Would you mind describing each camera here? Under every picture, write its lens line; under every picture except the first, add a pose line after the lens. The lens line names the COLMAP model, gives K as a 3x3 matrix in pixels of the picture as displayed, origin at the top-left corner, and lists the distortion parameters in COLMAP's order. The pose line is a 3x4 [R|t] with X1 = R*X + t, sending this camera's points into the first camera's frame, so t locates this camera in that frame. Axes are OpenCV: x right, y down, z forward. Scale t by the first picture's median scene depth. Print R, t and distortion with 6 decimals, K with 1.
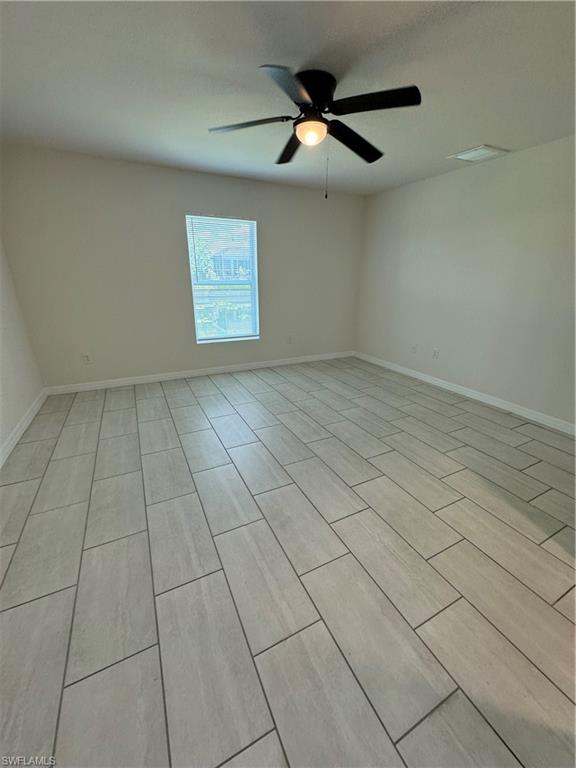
lens RADIAL K [[308.4, 0, 288.0], [0, 308.4, 384.0], [0, 0, 1]] dist [0.000050, -0.000083]
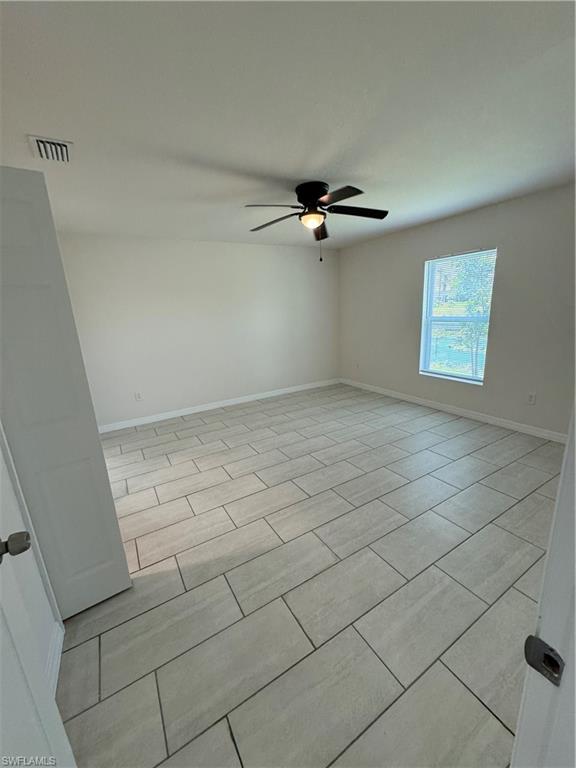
lens RADIAL K [[308.4, 0, 288.0], [0, 308.4, 384.0], [0, 0, 1]] dist [0.000050, -0.000083]
pose [[0.062113, 0.223959, -0.972617, 0.852432], [-0.289772, 0.936570, 0.197153, -0.205382], [0.955078, 0.269592, 0.123070, 0.507986]]
